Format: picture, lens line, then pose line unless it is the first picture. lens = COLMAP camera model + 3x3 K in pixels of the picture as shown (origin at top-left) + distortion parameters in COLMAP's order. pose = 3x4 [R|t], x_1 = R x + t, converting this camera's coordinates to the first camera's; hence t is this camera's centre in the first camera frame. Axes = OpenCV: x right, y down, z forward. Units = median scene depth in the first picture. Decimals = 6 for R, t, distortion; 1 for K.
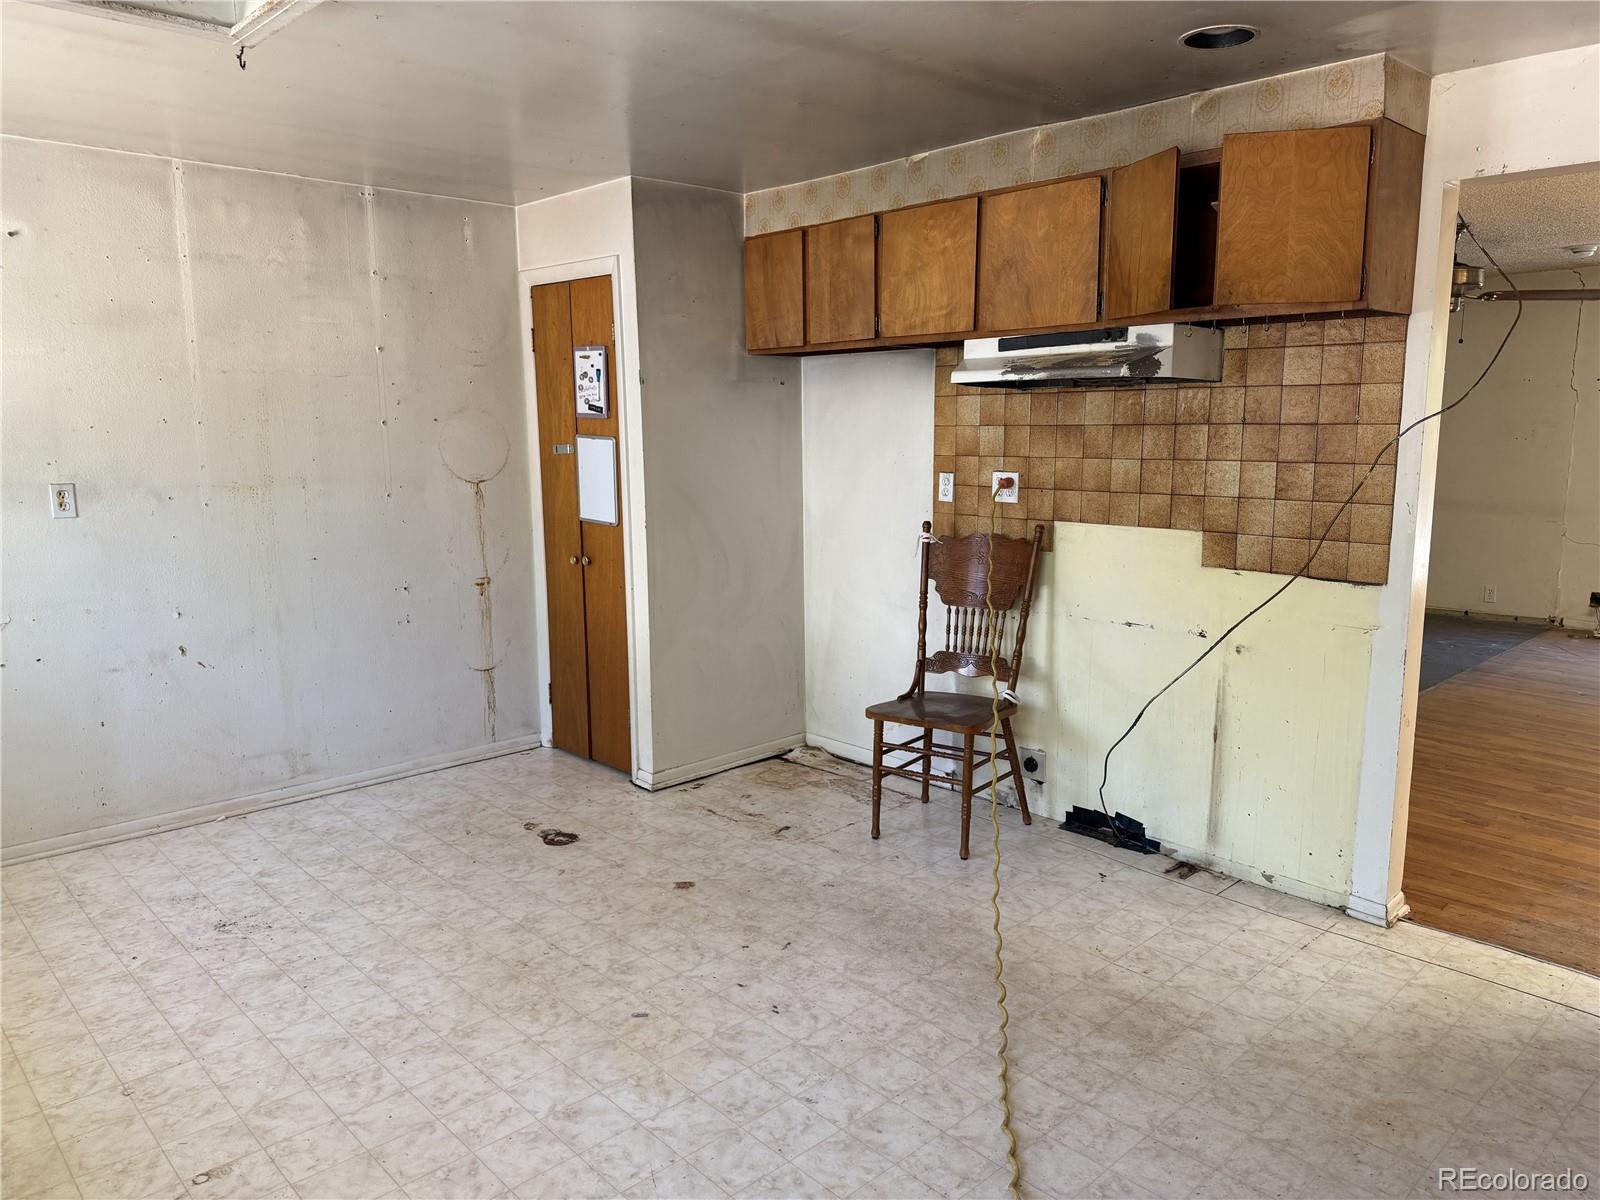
lens RADIAL K [[1122.9, 0, 800.7], [0, 1122.9, 606.9], [0, 0, 1]] dist [0.061286, -0.093499]
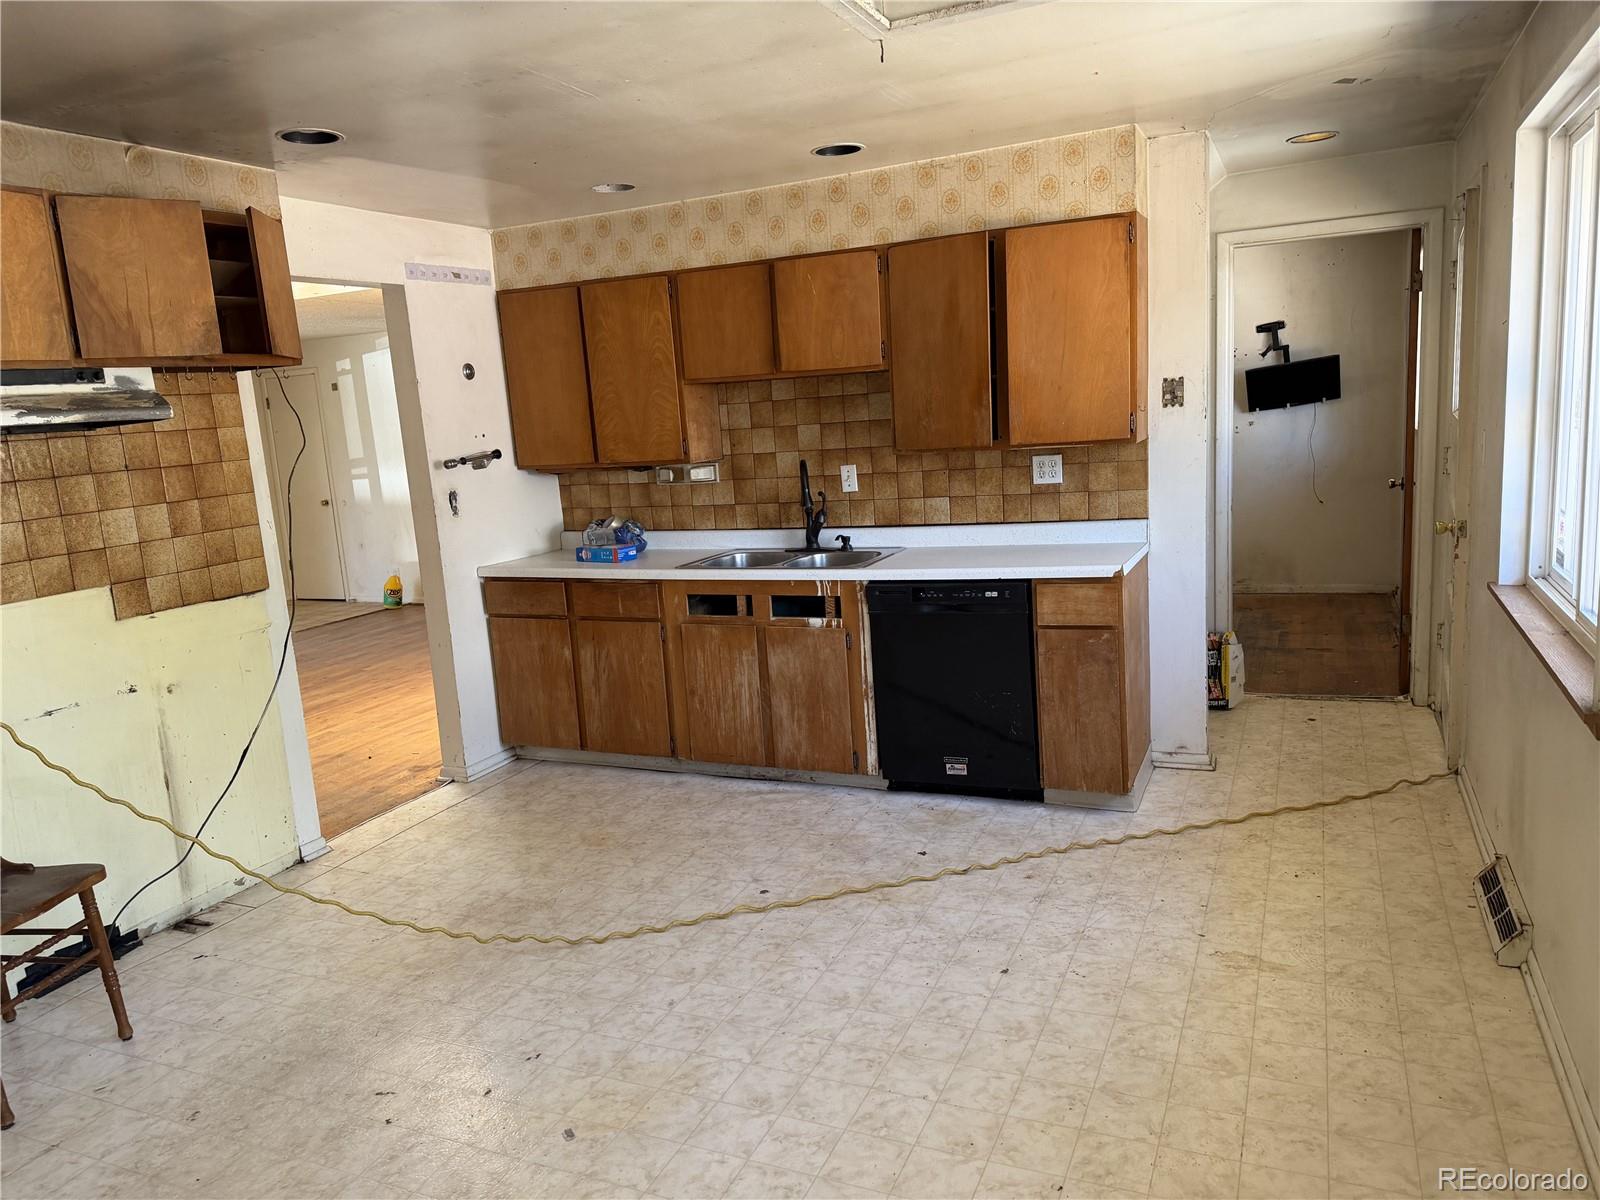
lens RADIAL K [[1122.9, 0, 800.7], [0, 1122.9, 606.9], [0, 0, 1]] dist [0.061286, -0.093499]
pose [[-0.390651, -0.130922, 0.911181, -0.799102], [0.226392, 0.945769, 0.232953, -0.150142], [-0.892266, 0.297287, -0.339826, 0.866518]]
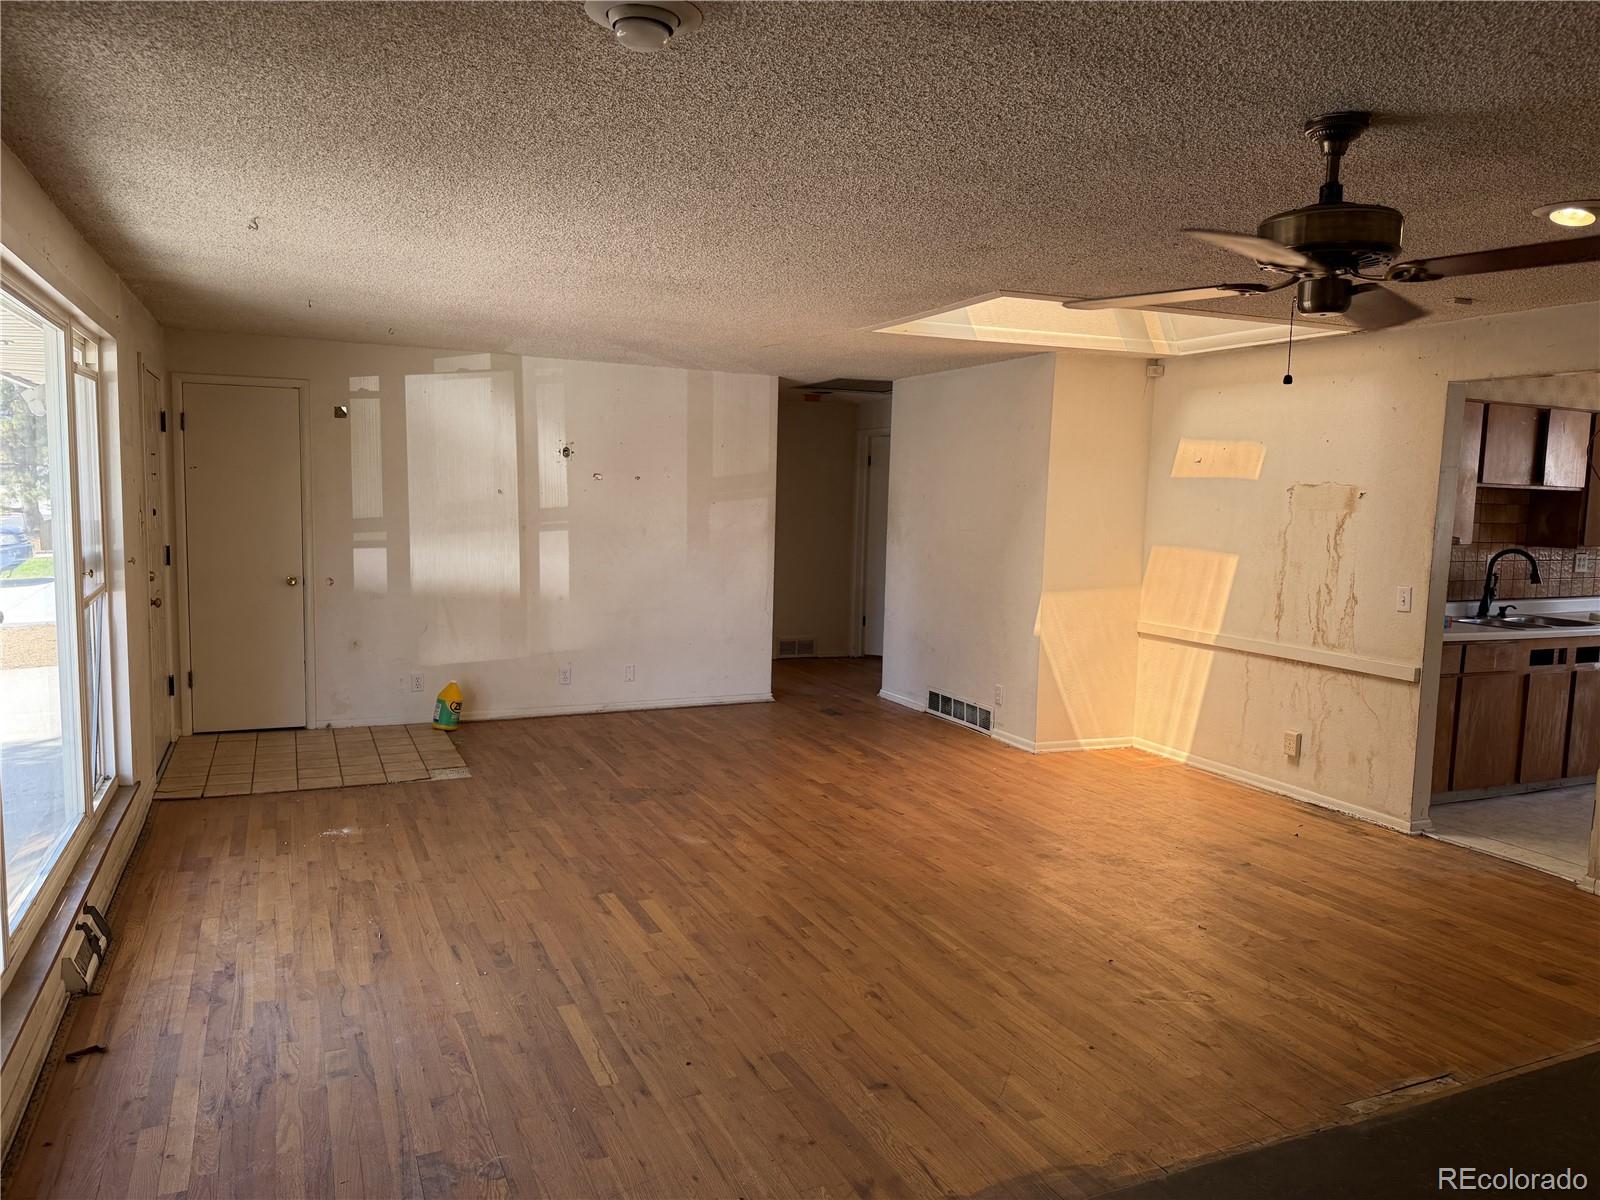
lens RADIAL K [[1130.0, 0, 806.0], [0, 1130.0, 617.7], [0, 0, 1]] dist [0.067528, -0.045206]
pose [[-0.951520, -0.051642, 0.303220, 1.024825], [0.035763, 0.960543, 0.275821, -0.461796], [-0.305500, 0.273294, -0.912130, 2.484928]]
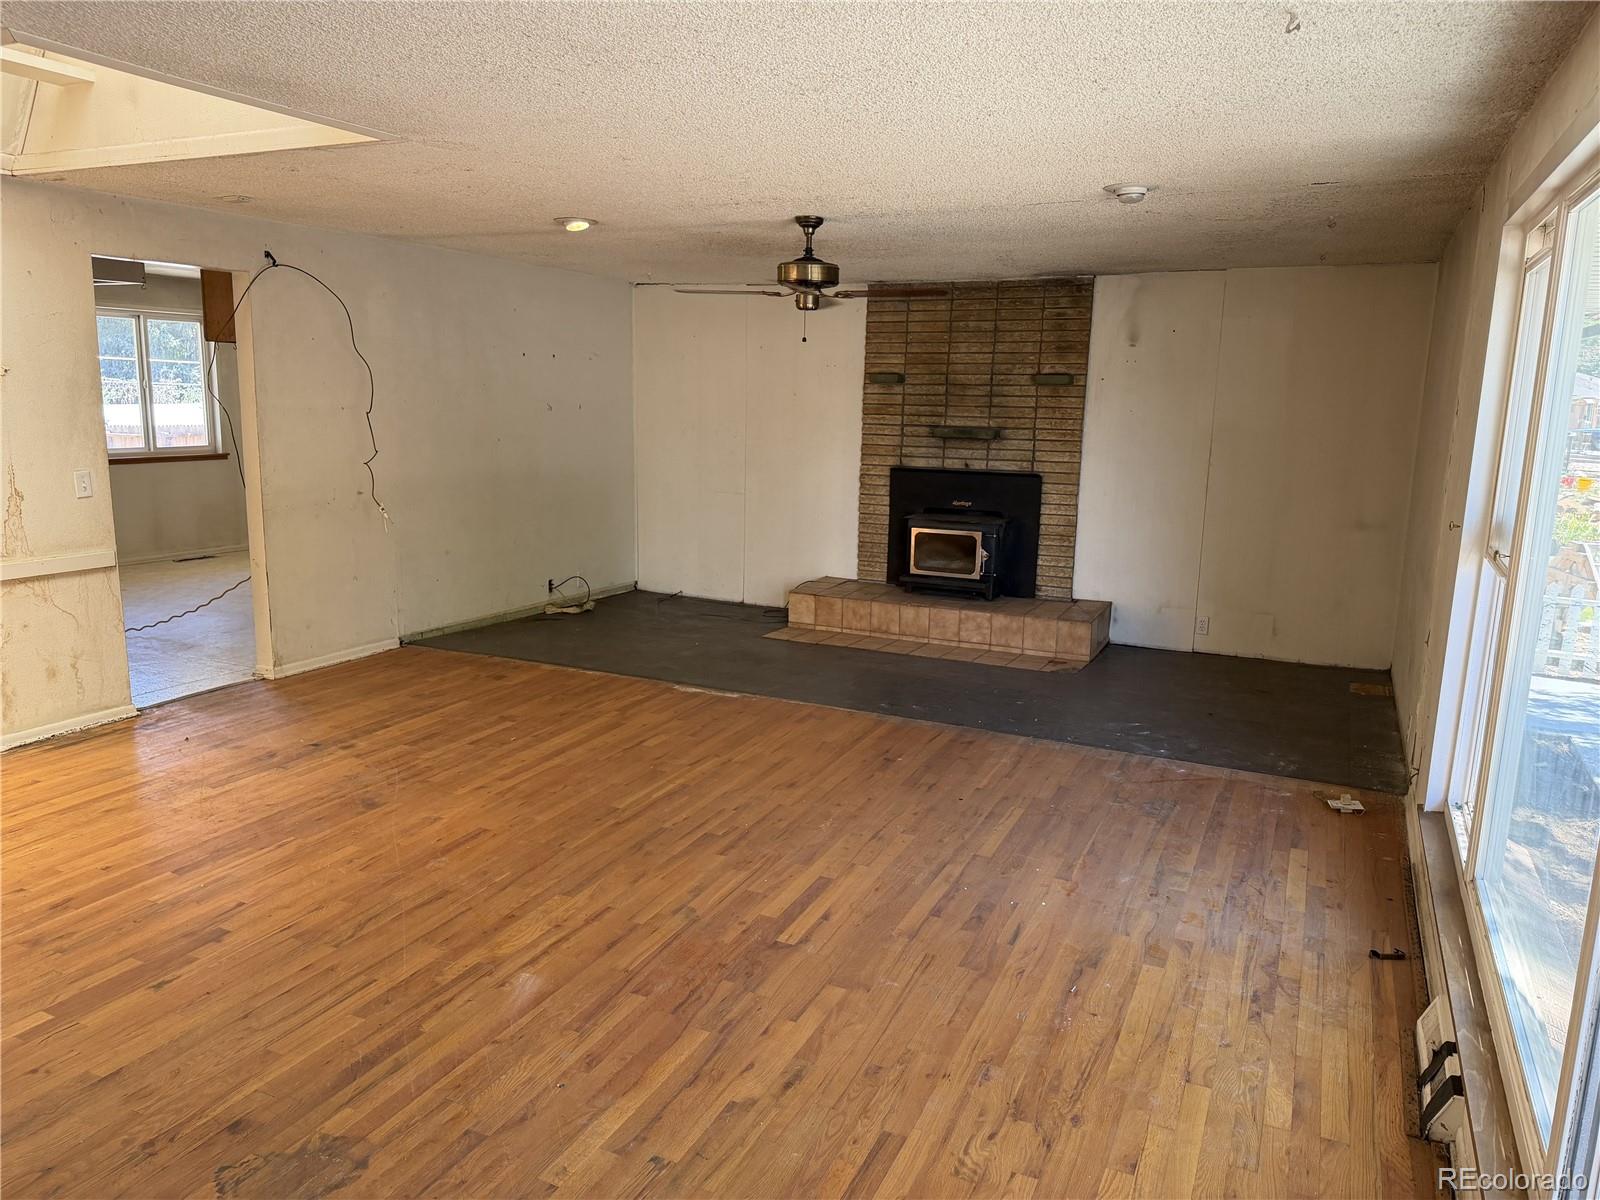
lens RADIAL K [[1102.6, 0, 800.0], [0, 1102.6, 600.0], [0, 0, 1]] dist [0.186589, -0.237270]
pose [[0.374172, 0.186966, -0.908317, 2.459182], [-0.183348, 0.975046, 0.125173, -0.228904], [0.909054, 0.119702, 0.399115, 1.044040]]
